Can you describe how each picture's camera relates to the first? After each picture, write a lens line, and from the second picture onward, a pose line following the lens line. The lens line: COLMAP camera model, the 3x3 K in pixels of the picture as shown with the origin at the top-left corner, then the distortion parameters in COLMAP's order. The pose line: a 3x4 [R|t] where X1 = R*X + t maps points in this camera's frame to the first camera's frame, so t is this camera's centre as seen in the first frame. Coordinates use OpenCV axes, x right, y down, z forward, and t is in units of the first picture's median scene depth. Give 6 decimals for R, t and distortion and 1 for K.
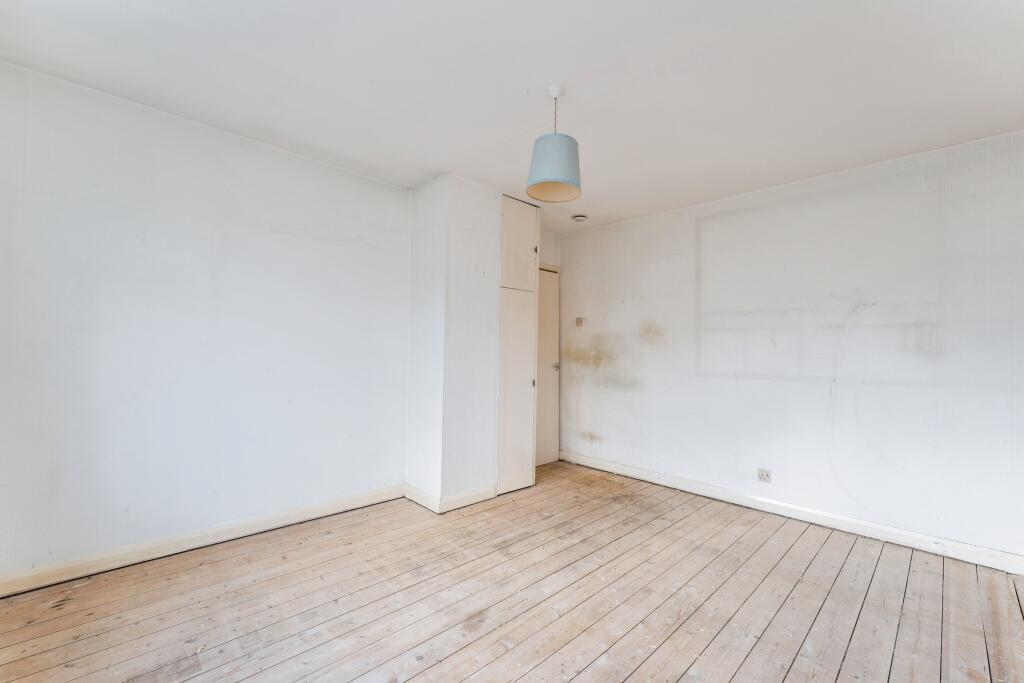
lens RADIAL K [[435.2, 0, 512.0], [0, 435.2, 341.5], [0, 0, 1]] dist [0.000054, 0.000117]
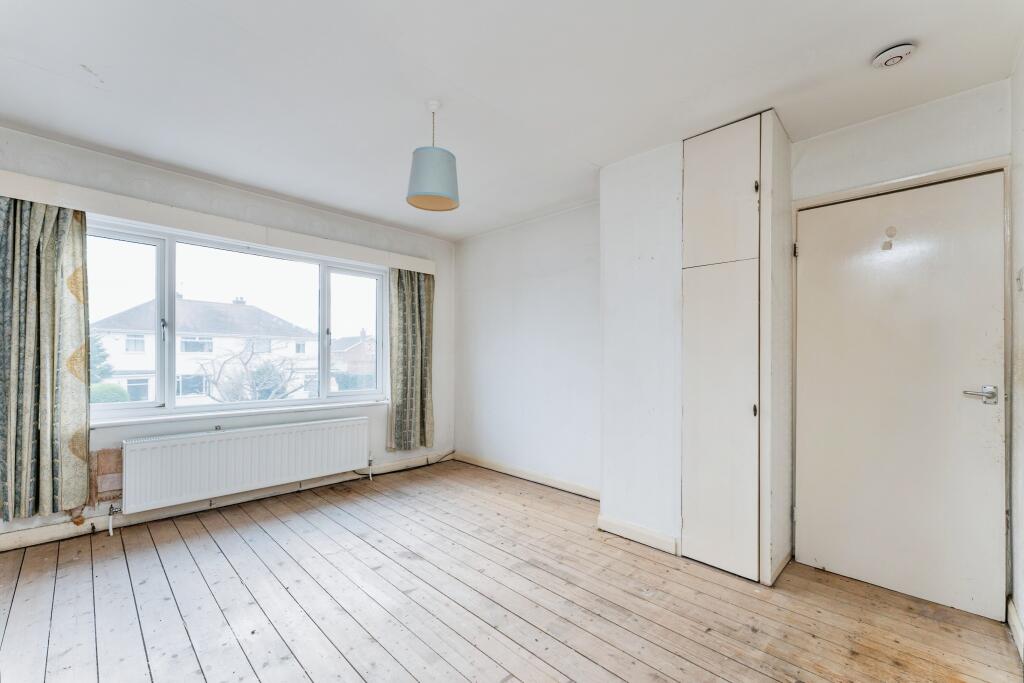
lens RADIAL K [[416.1, 0, 505.5], [0, 416.1, 358.2], [0, 0, 1]] dist [0.000639, 0.000077]
pose [[0.020082, -0.011417, -0.999733, 0.854970], [0.012489, 0.999860, -0.011167, 0.034465], [0.999720, -0.012261, 0.020221, 0.897197]]
